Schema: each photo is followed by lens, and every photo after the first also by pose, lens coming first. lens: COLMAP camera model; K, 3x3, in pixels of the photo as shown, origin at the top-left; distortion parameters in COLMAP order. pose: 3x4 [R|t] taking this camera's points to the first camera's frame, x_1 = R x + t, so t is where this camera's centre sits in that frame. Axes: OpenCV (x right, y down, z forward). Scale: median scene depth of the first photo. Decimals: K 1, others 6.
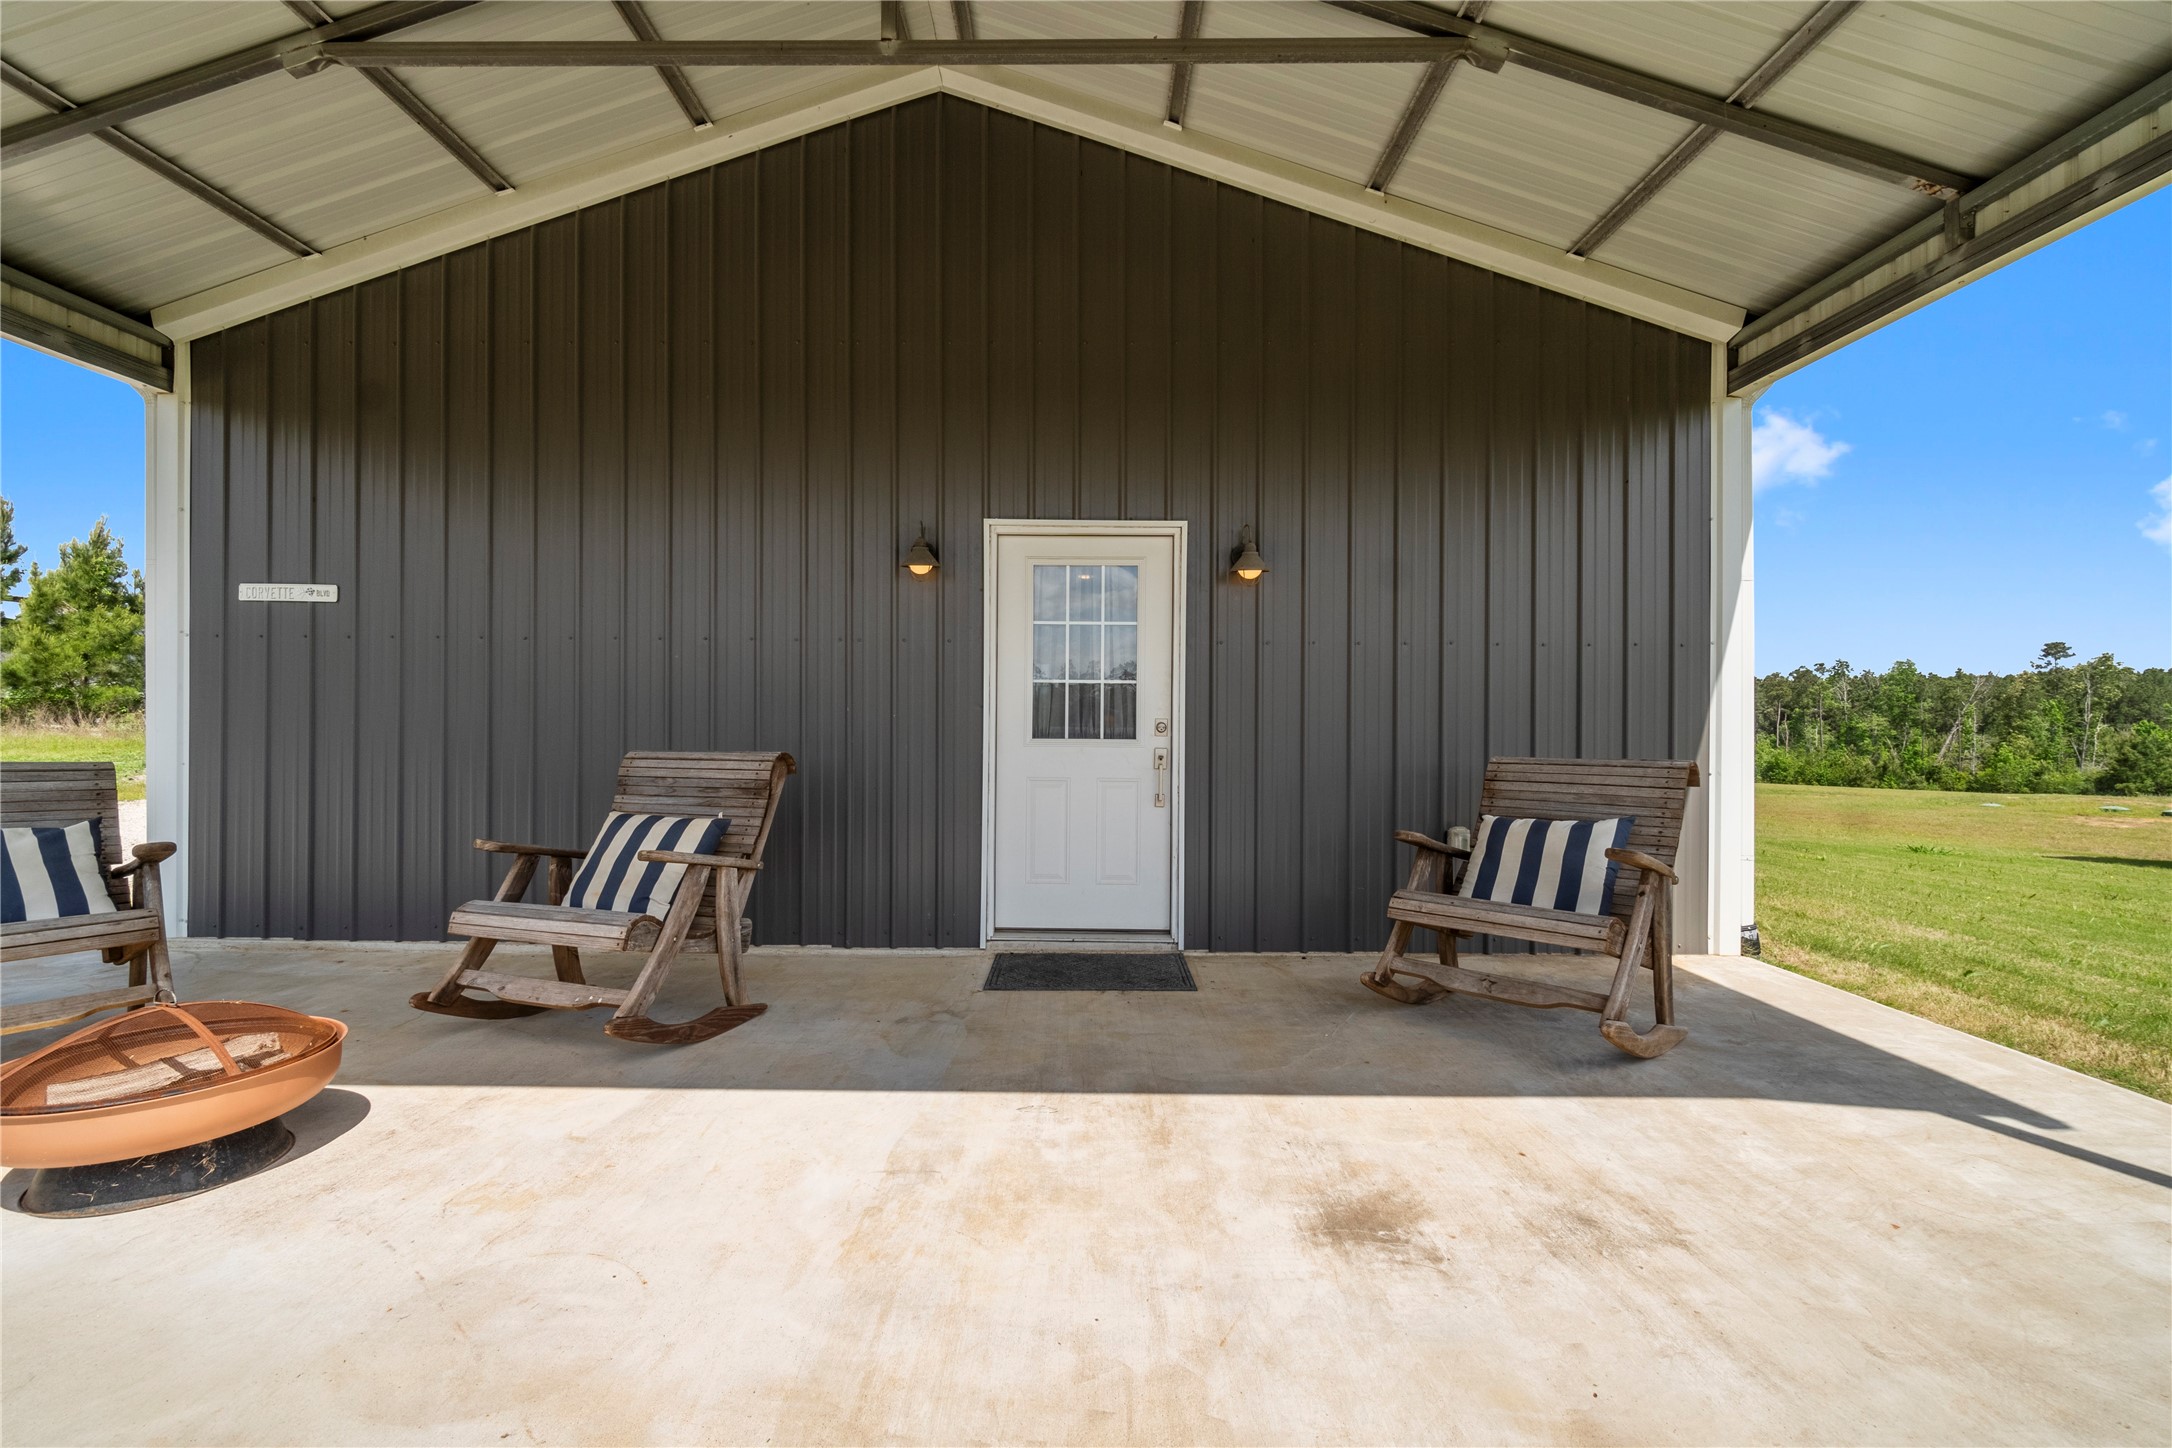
lens RADIAL K [[938.9, 0, 1077.1], [0, 938.9, 718.8], [0, 0, 1]] dist [0.000528, 0.000409]
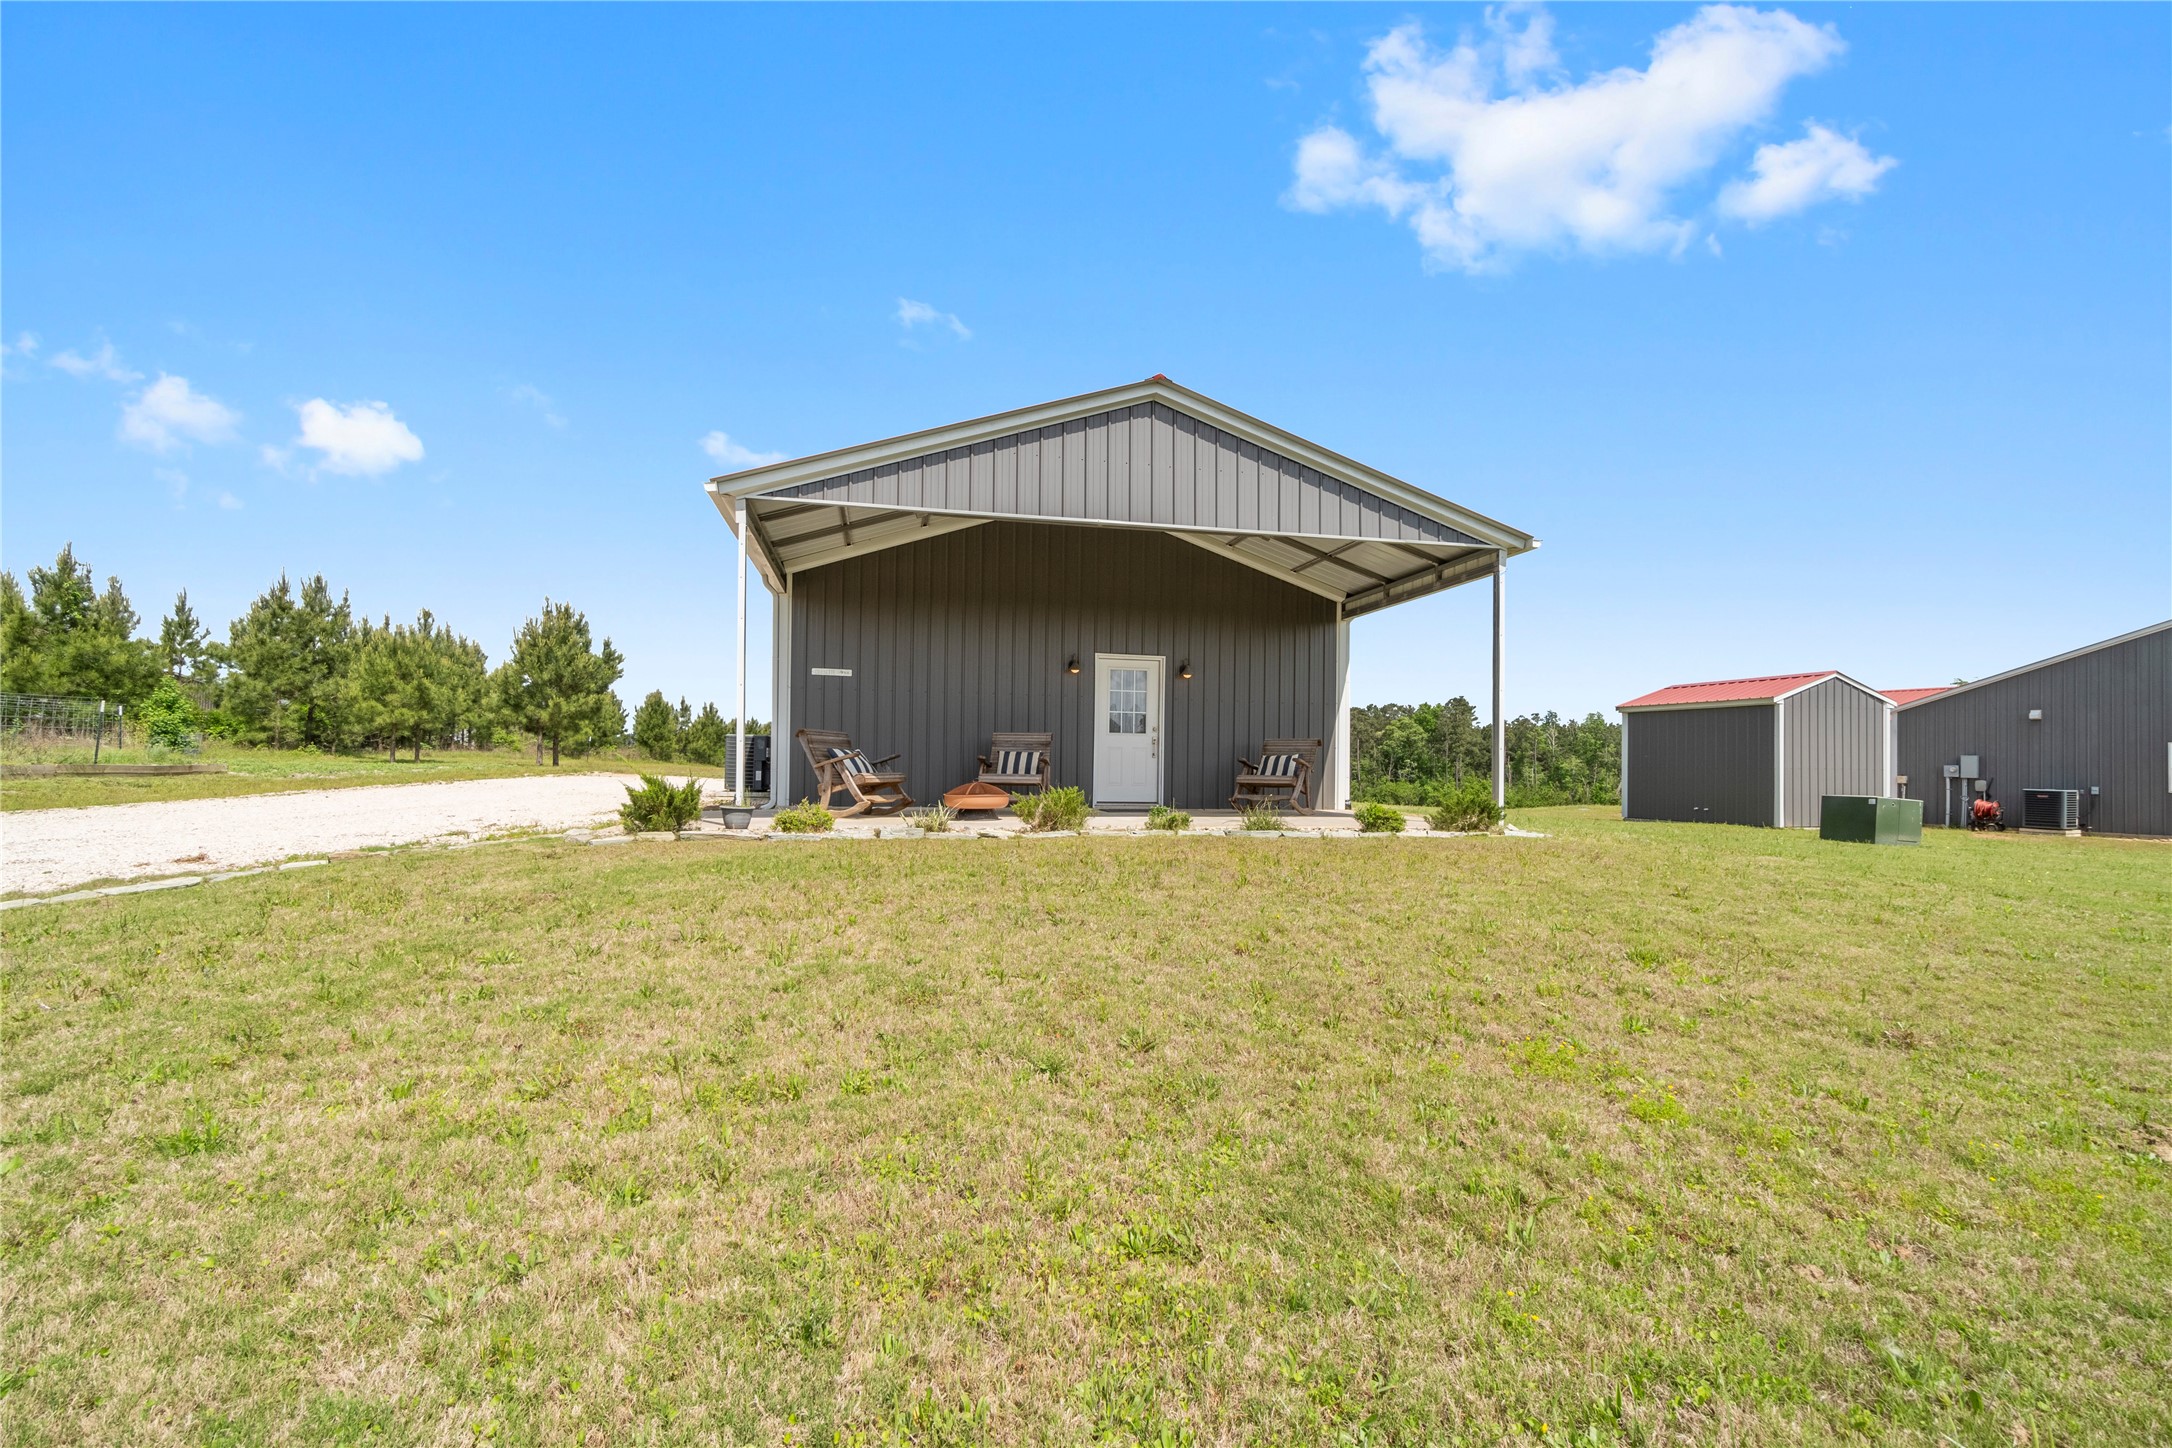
lens RADIAL K [[938.9, 0, 1086.9], [0, 938.9, 740.5], [0, 0, 1]] dist [0.000528, 0.000409]
pose [[0.976447, 0.013497, 0.215337, -0.129850], [-0.009908, 0.999794, -0.017738, 0.017007], [-0.215532, 0.015187, 0.976379, -0.306815]]
